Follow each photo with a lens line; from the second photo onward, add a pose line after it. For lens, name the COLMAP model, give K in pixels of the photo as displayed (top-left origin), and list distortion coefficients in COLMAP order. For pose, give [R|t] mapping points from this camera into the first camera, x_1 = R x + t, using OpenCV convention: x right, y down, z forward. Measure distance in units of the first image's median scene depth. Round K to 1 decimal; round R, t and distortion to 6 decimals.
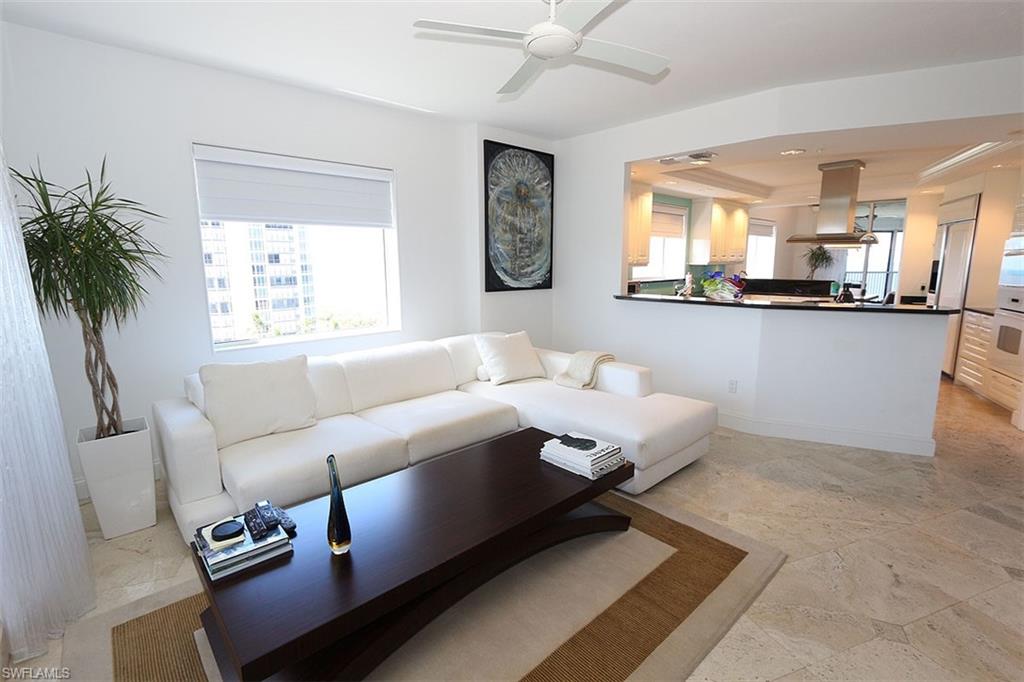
lens RADIAL K [[470.9, 0, 519.8], [0, 470.9, 339.1], [0, 0, 1]] dist [-0.003243, 0.000648]
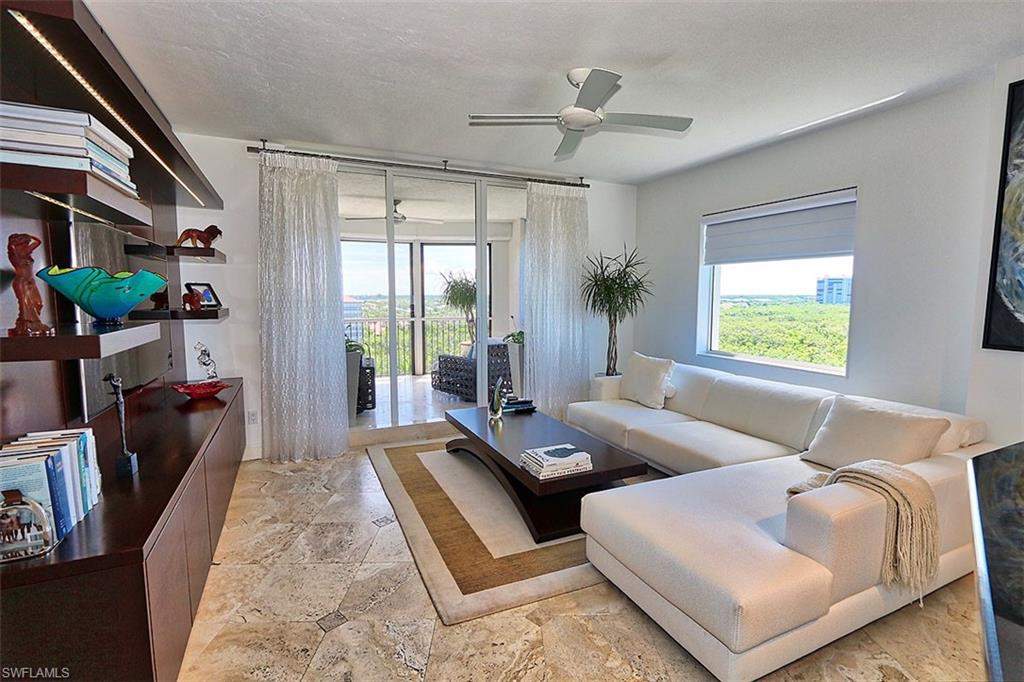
lens RADIAL K [[470.9, 0, 517.1], [0, 470.9, 343.6], [0, 0, 1]] dist [-0.003243, 0.000648]
pose [[-0.310388, 0.102485, -0.945070, 1.131837], [-0.158947, 0.974581, 0.157888, -0.184994], [0.937228, 0.199222, -0.286208, 1.104681]]
